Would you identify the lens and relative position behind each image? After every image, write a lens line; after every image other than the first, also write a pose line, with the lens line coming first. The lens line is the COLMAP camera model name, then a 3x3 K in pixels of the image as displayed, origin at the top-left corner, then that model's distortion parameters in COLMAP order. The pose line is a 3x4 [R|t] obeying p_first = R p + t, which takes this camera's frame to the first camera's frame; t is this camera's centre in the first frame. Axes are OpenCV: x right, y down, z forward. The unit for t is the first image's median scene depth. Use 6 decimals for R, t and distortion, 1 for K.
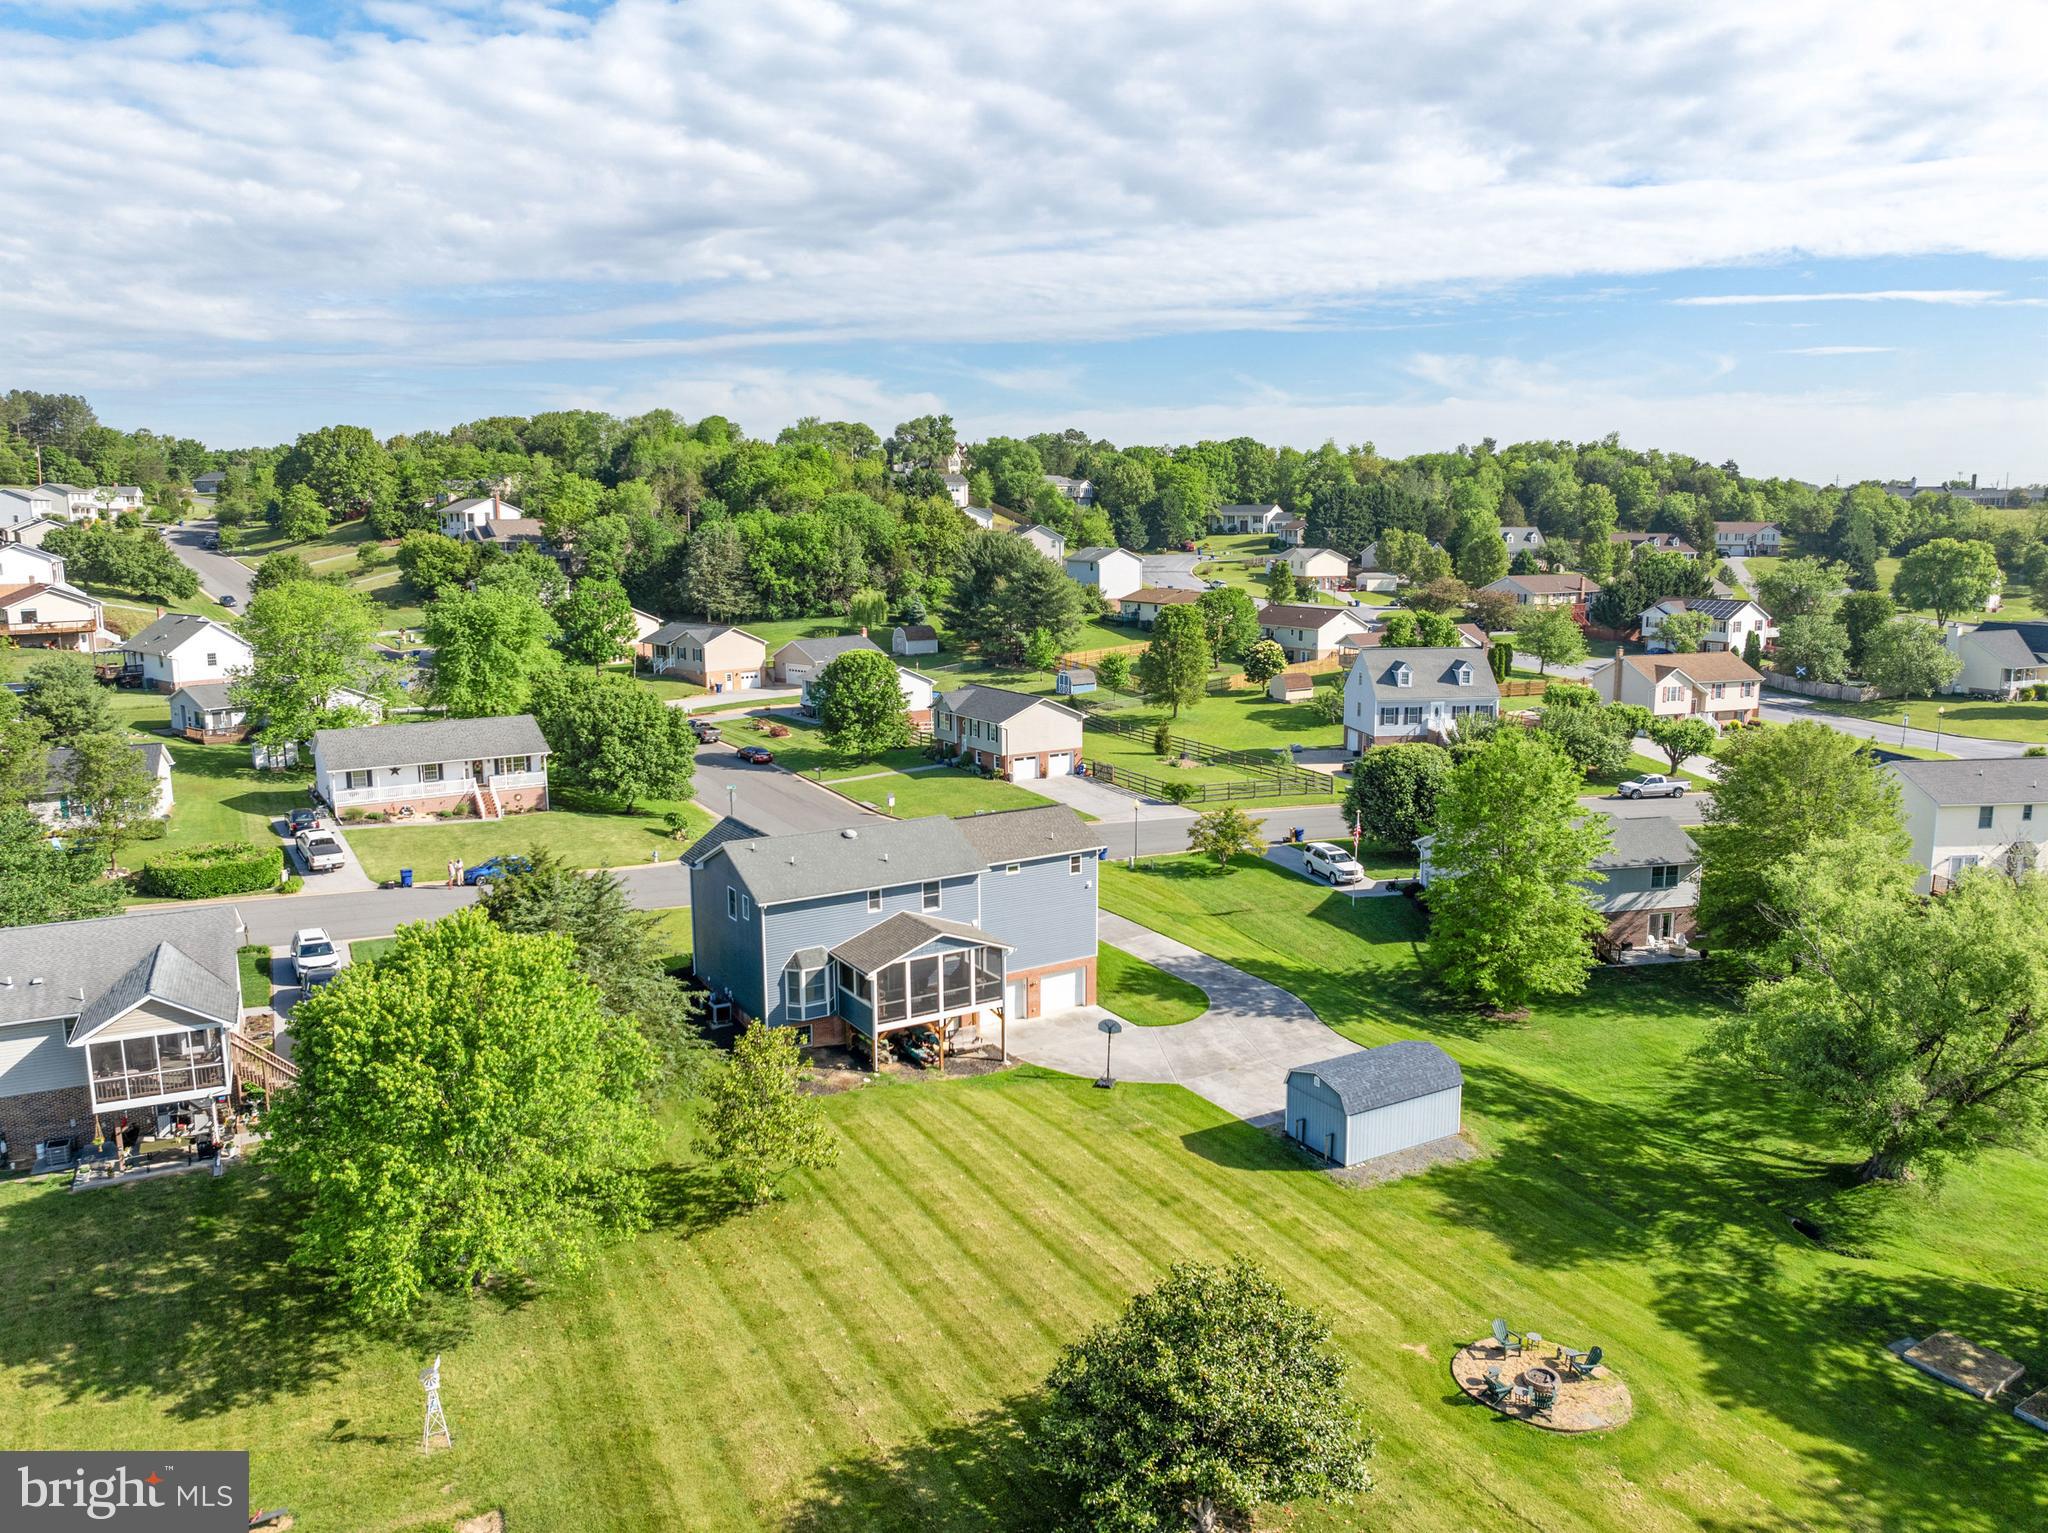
lens RADIAL K [[1437.9, 0, 1028.2], [0, 1437.9, 758.1], [0, 0, 1]] dist [-0.037740, 0.010158]
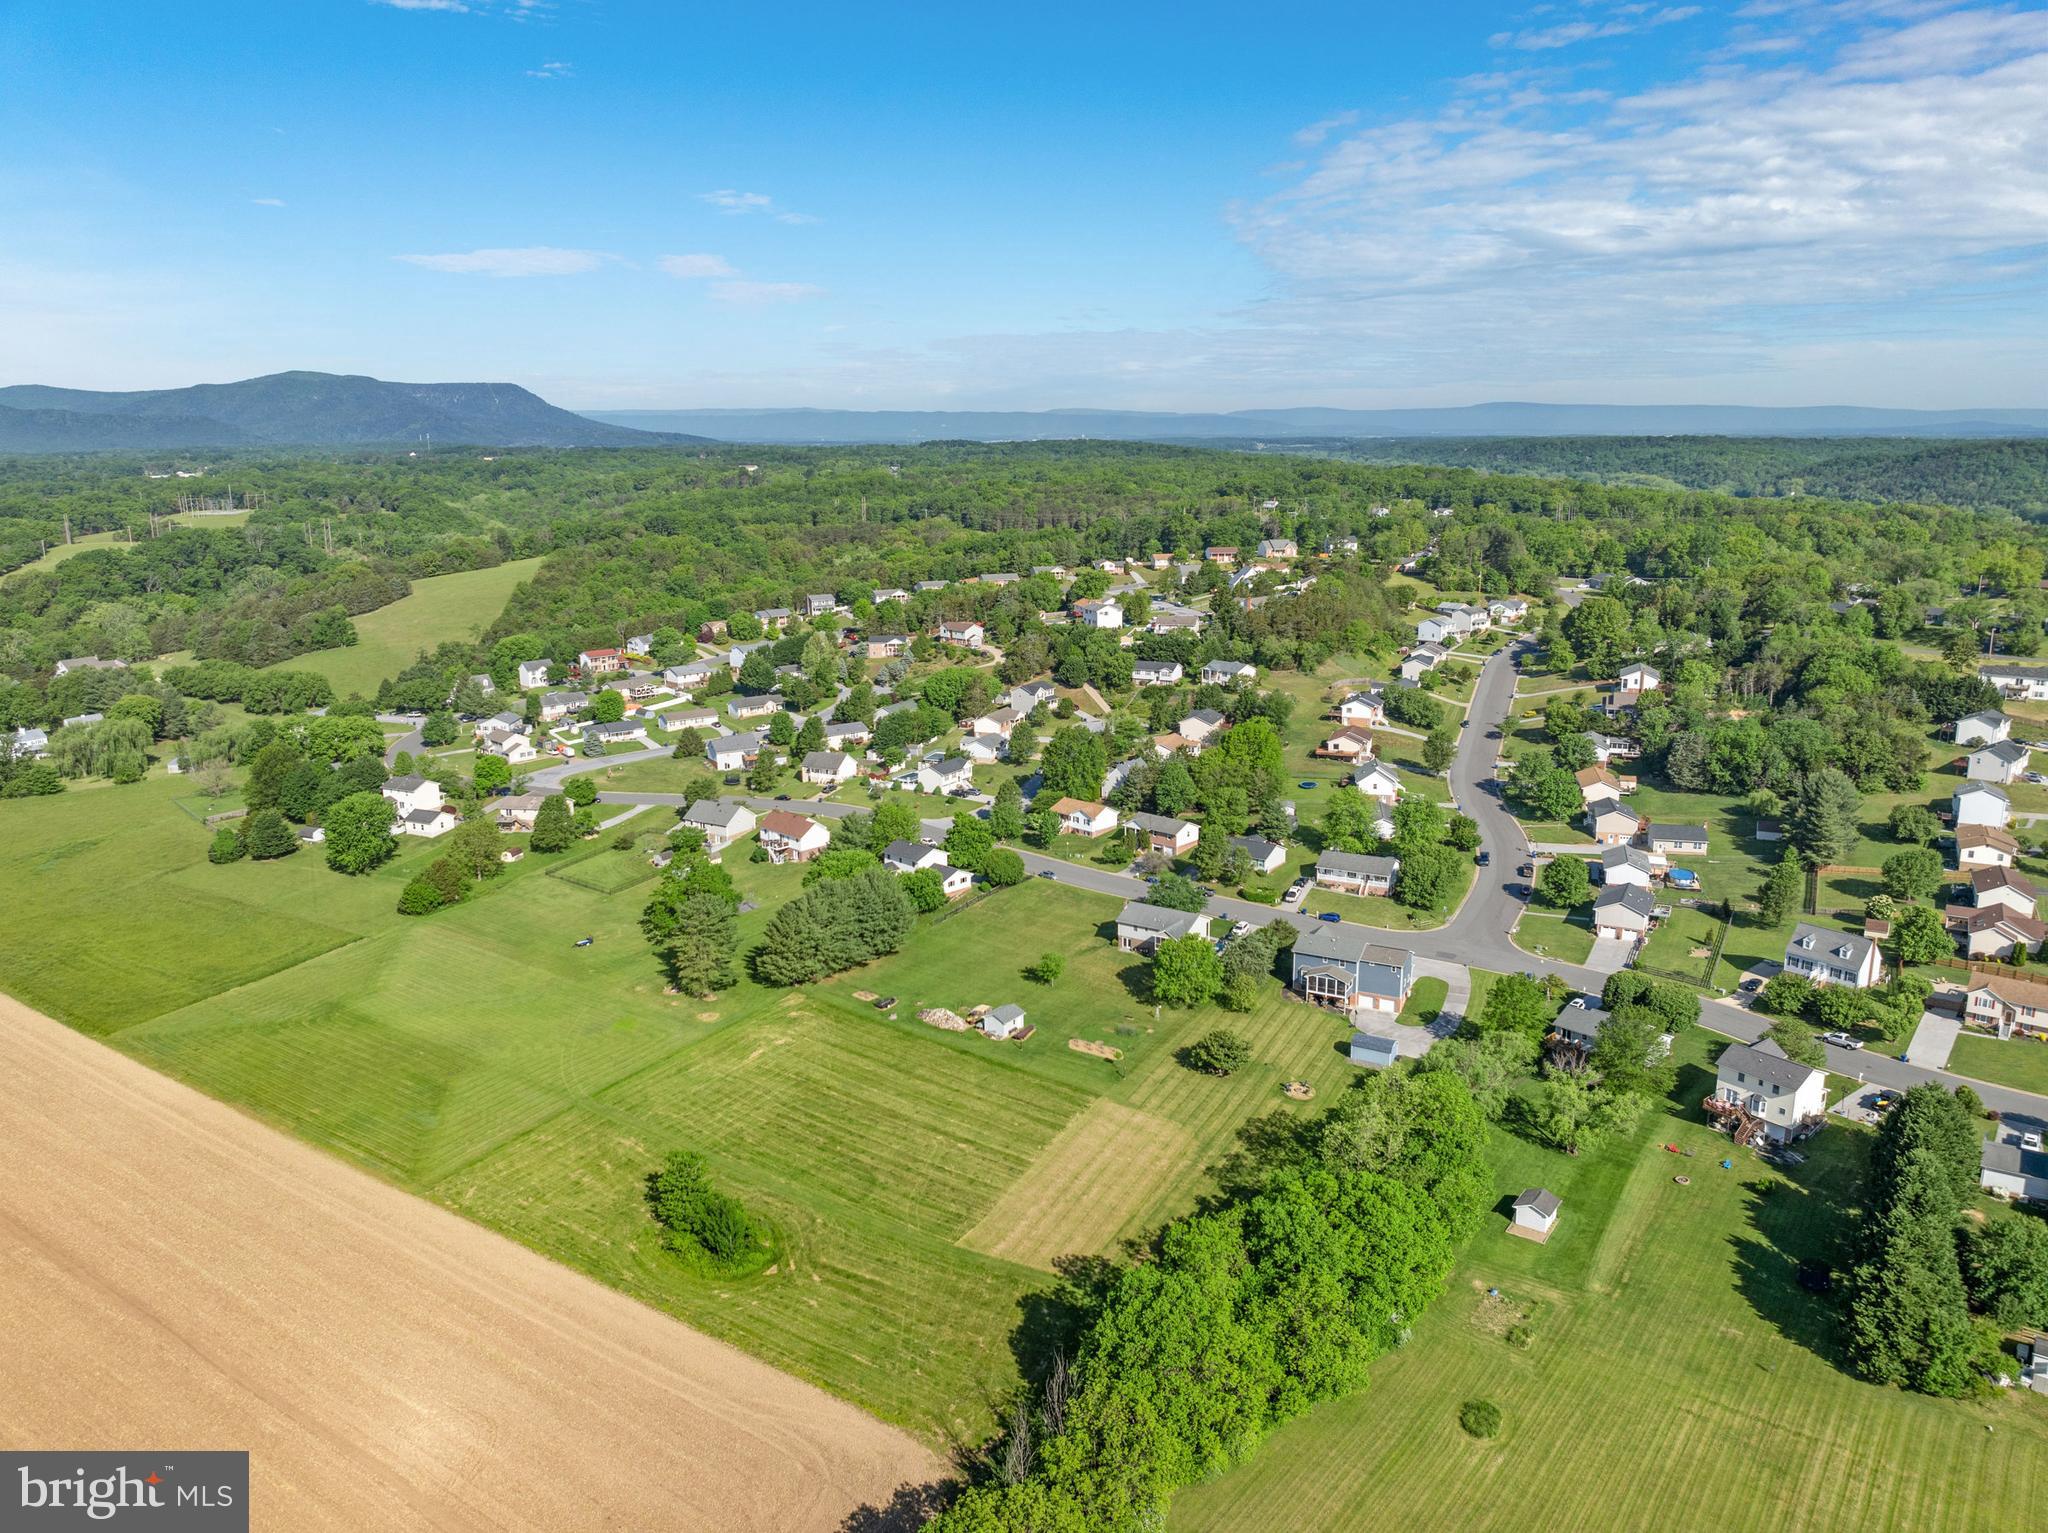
lens RADIAL K [[1437.9, 0, 1032.7], [0, 1437.9, 754.9], [0, 0, 1]] dist [-0.037740, 0.010158]
pose [[0.493976, 0.186663, -0.849202, 1.219296], [-0.134577, 0.981328, 0.137423, -0.392399], [0.858997, 0.046400, 0.509873, -0.740910]]
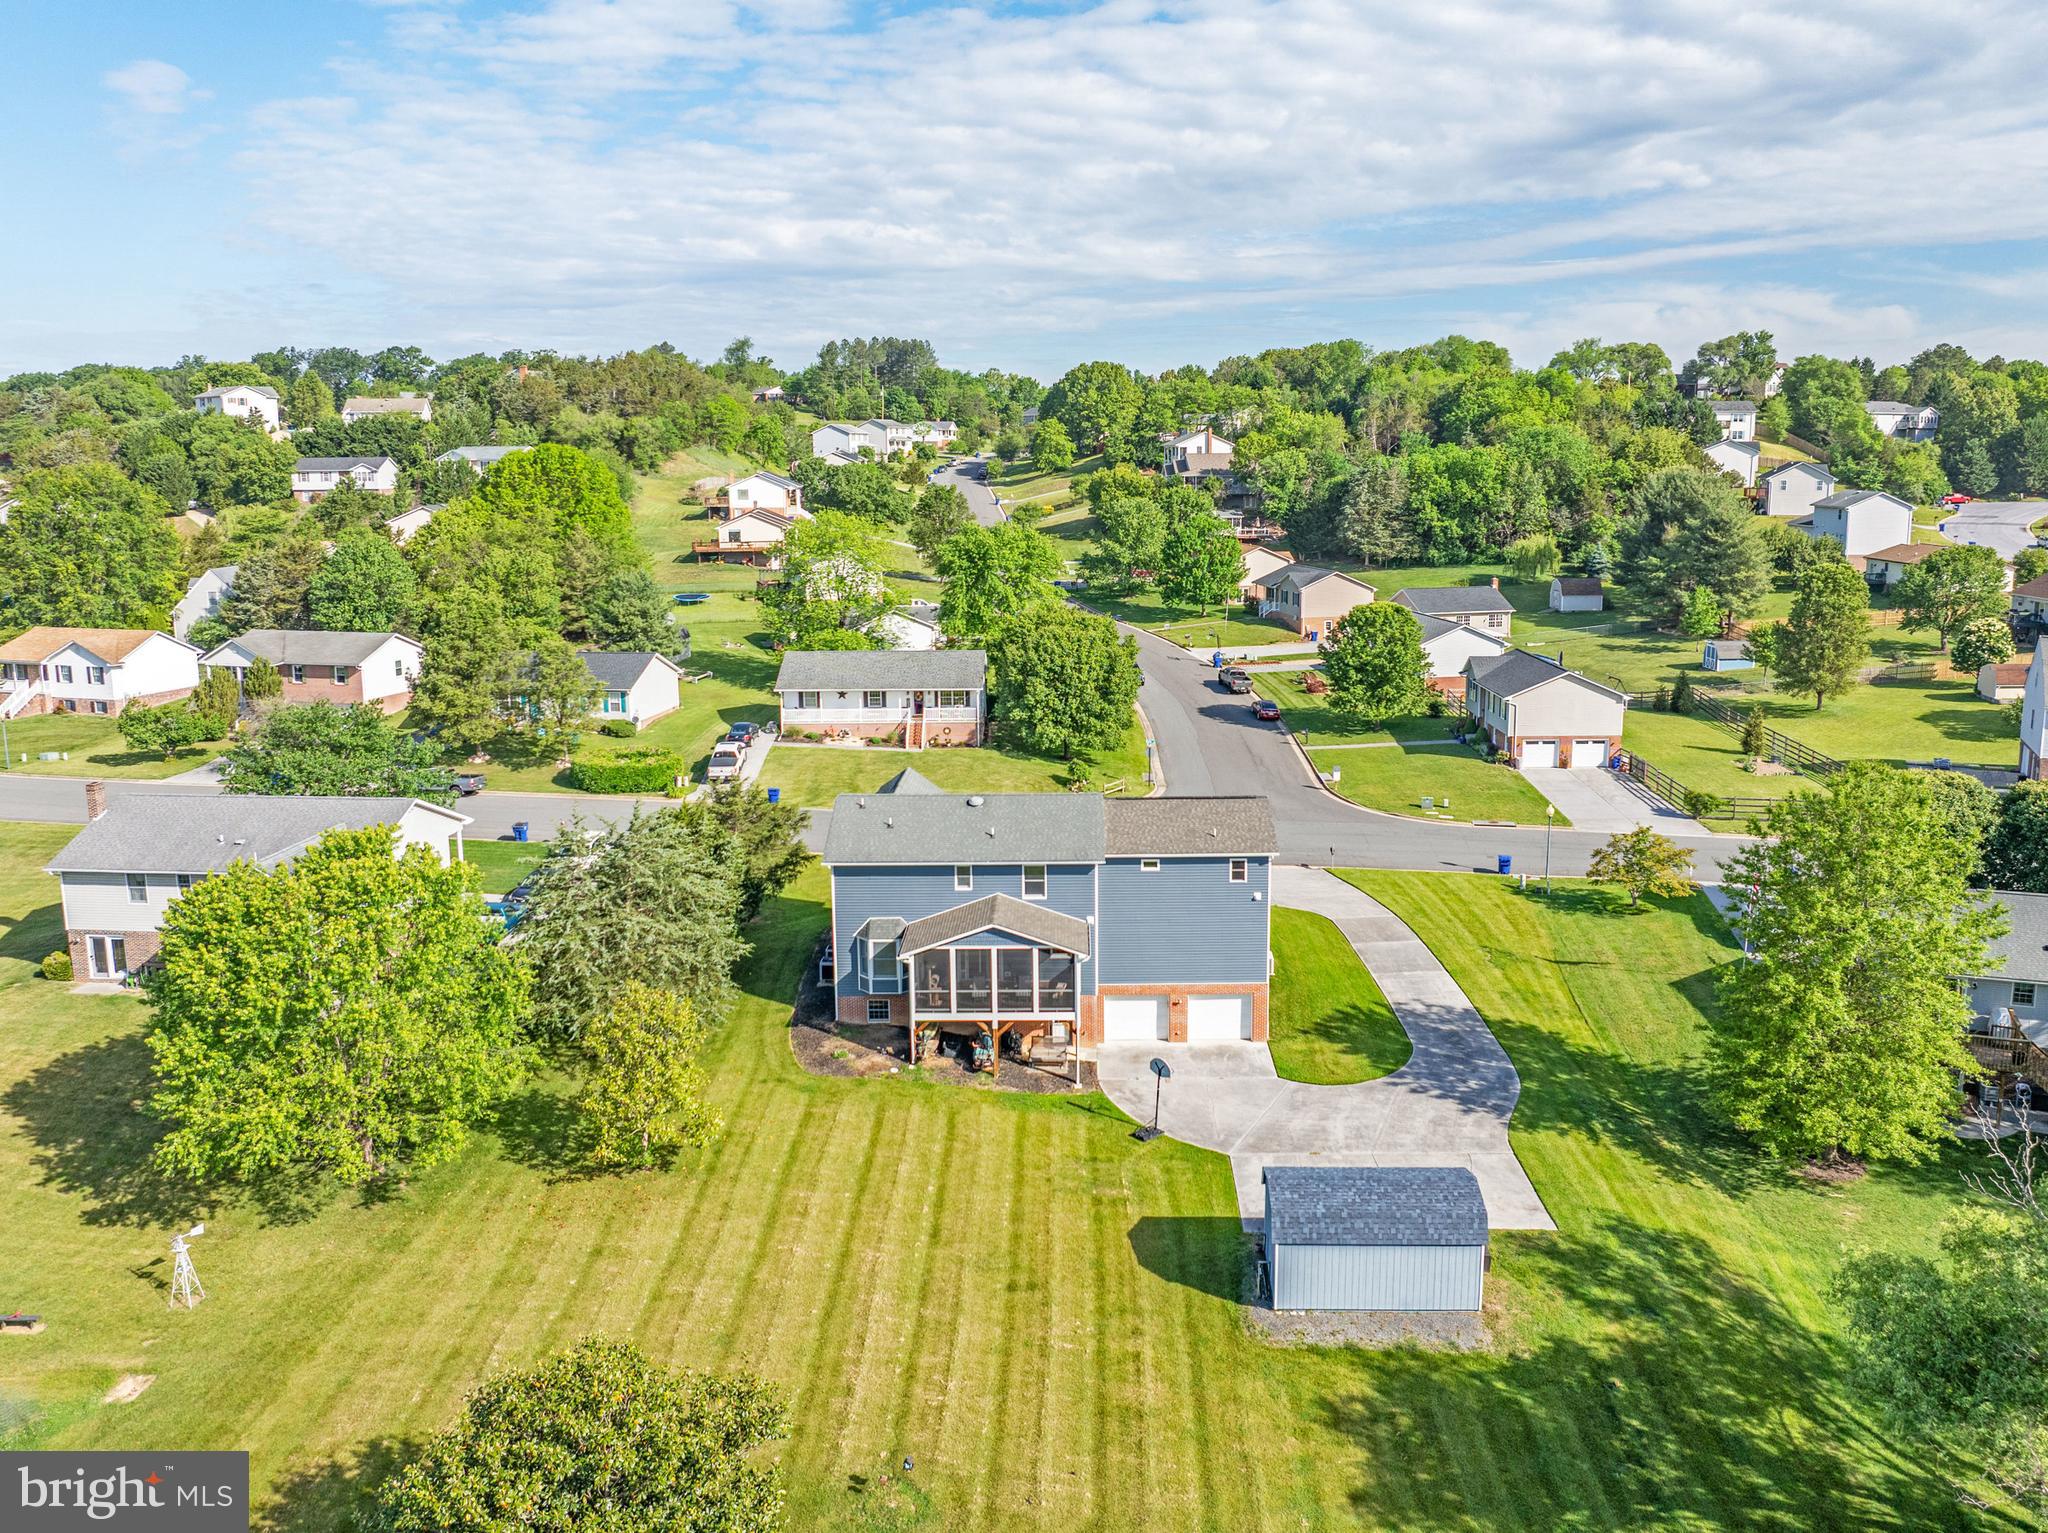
lens RADIAL K [[1525.4, 0, 1097.3], [0, 1525.4, 718.8], [0, 0, 1]] dist [-0.034893, -0.002441]
pose [[0.855382, 0.088248, -0.510426, 0.212786], [-0.084247, 0.995962, 0.031009, -0.017771], [0.511101, 0.016477, 0.859363, 0.103017]]
